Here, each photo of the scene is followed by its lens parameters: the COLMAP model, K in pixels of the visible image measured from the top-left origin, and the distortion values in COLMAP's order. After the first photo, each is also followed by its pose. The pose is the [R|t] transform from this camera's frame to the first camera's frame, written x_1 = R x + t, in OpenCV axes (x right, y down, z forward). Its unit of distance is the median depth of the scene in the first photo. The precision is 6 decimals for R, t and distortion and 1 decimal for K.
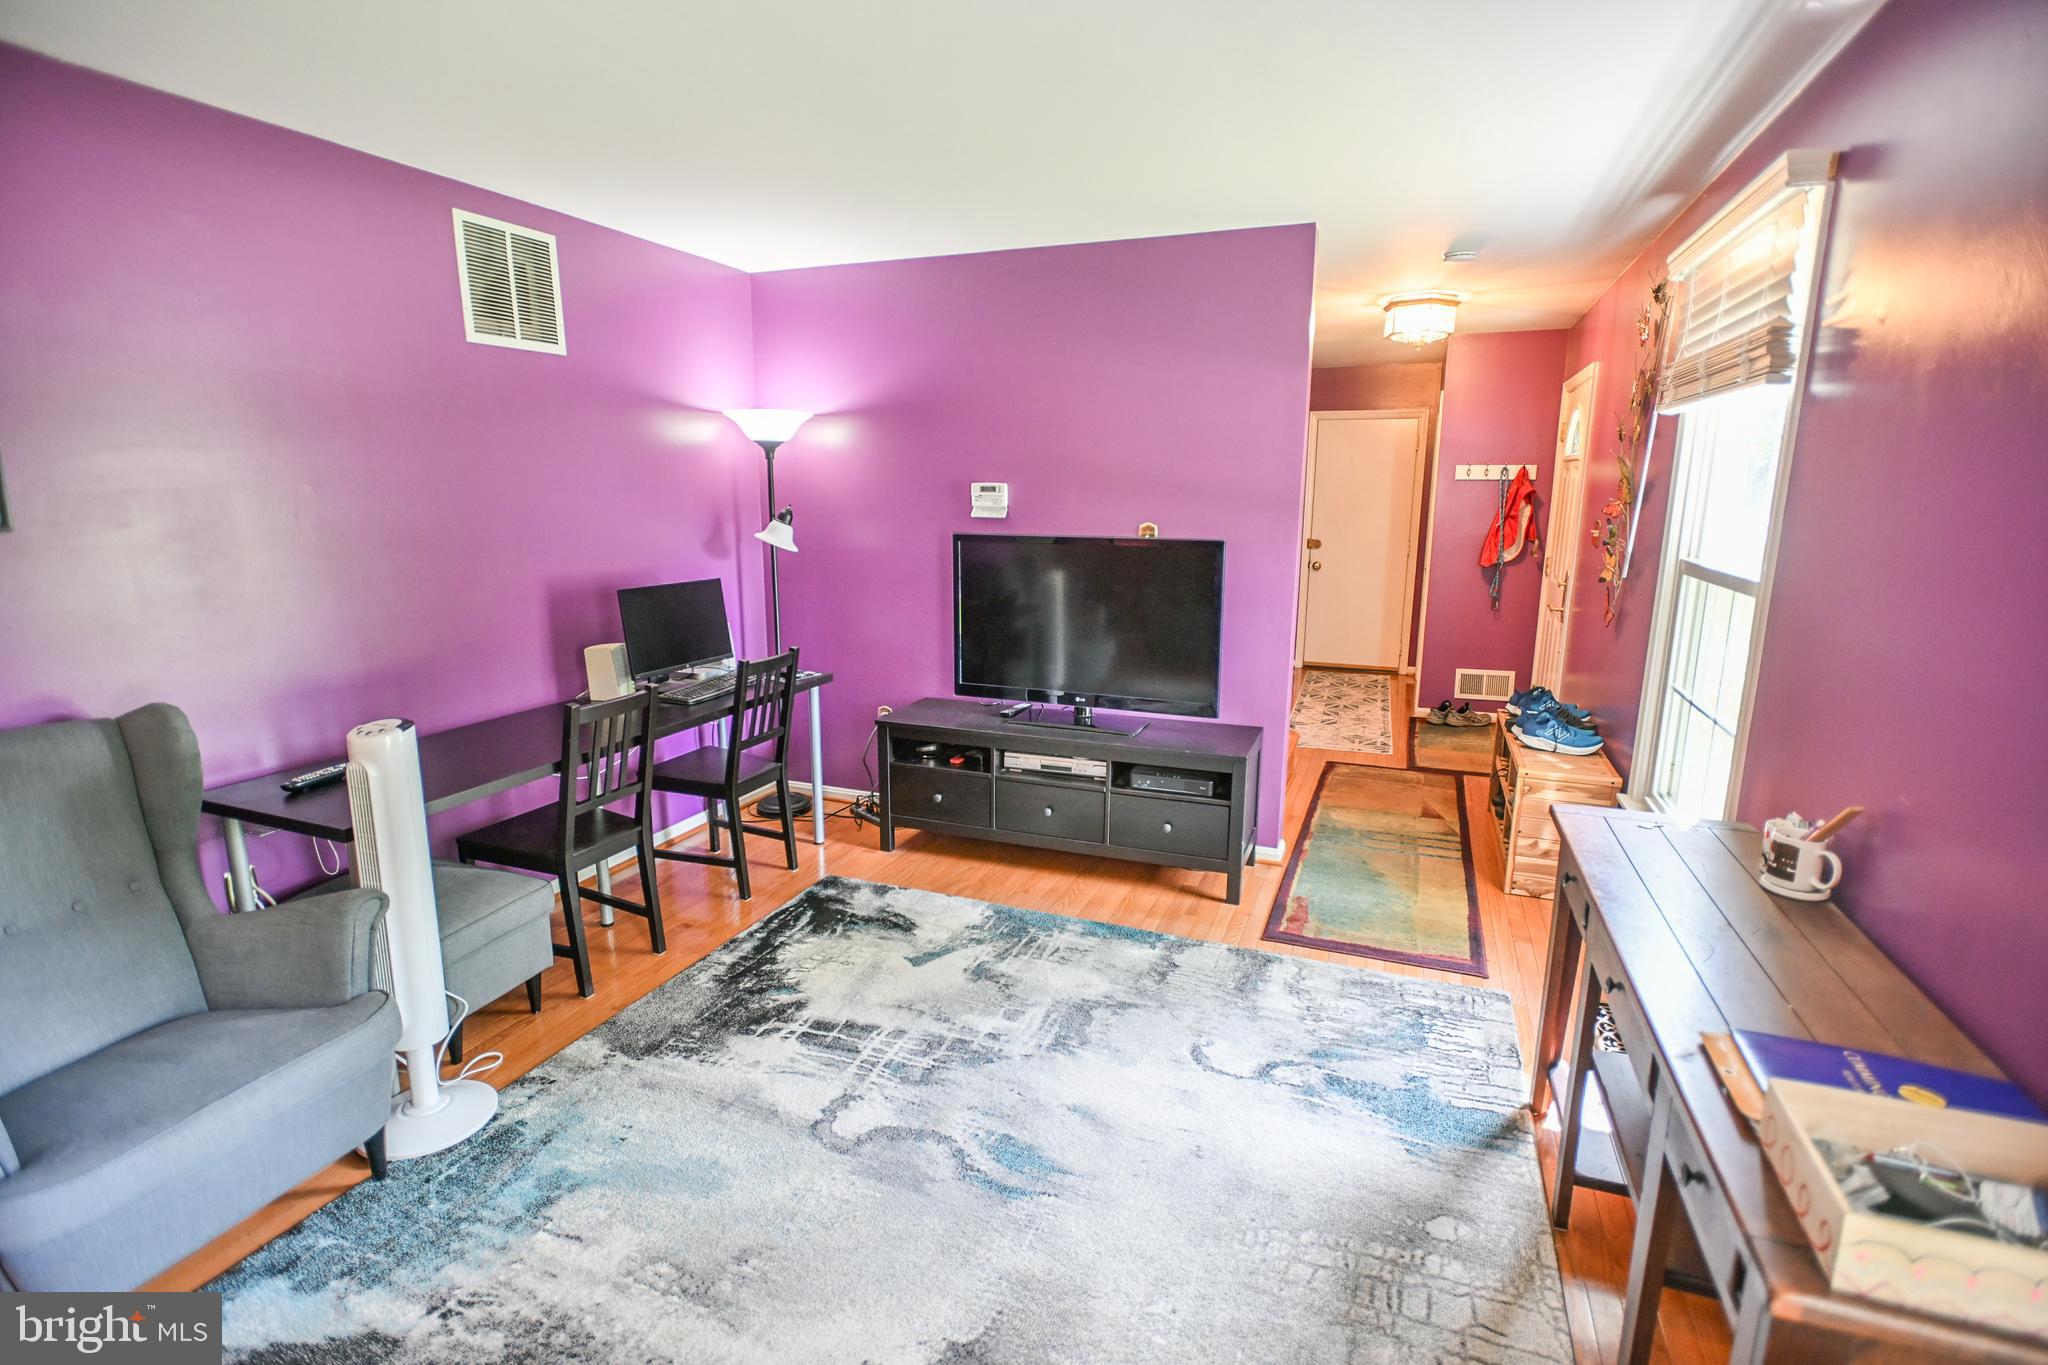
lens RADIAL K [[963.9, 0, 1029.4], [0, 963.9, 682.8], [0, 0, 1]] dist [-0.002742, -0.003101]
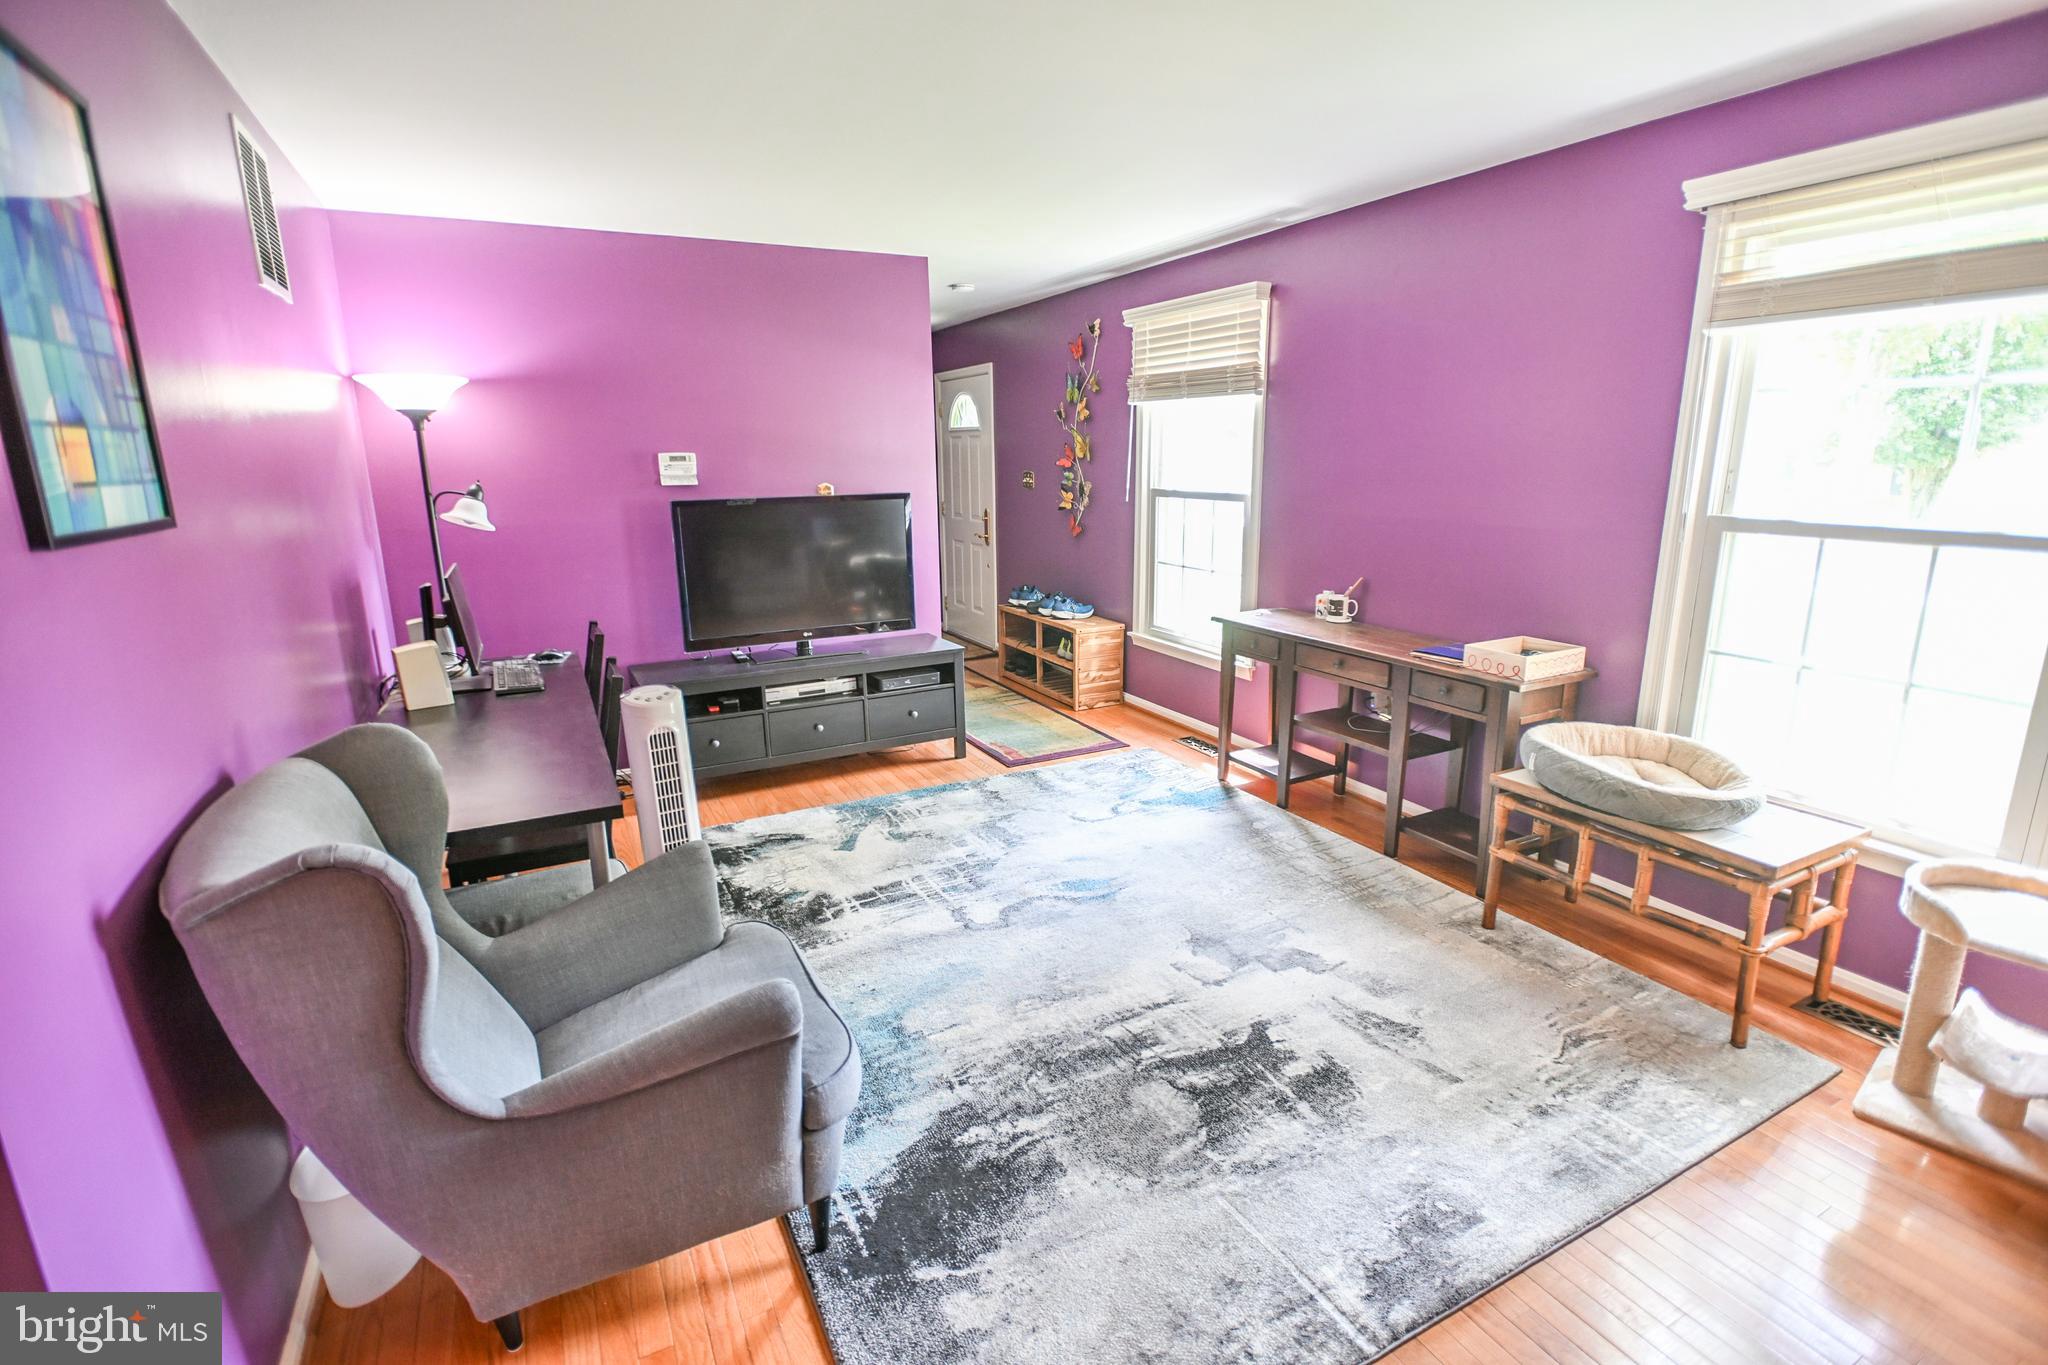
lens RADIAL K [[963.9, 0, 1024.7], [0, 963.9, 681.8], [0, 0, 1]] dist [-0.002742, -0.003101]
pose [[0.655793, -0.190096, 0.730615, -0.803799], [0.169502, 0.980146, 0.102876, -0.002537], [-0.735666, 0.056375, 0.674994, 0.005889]]
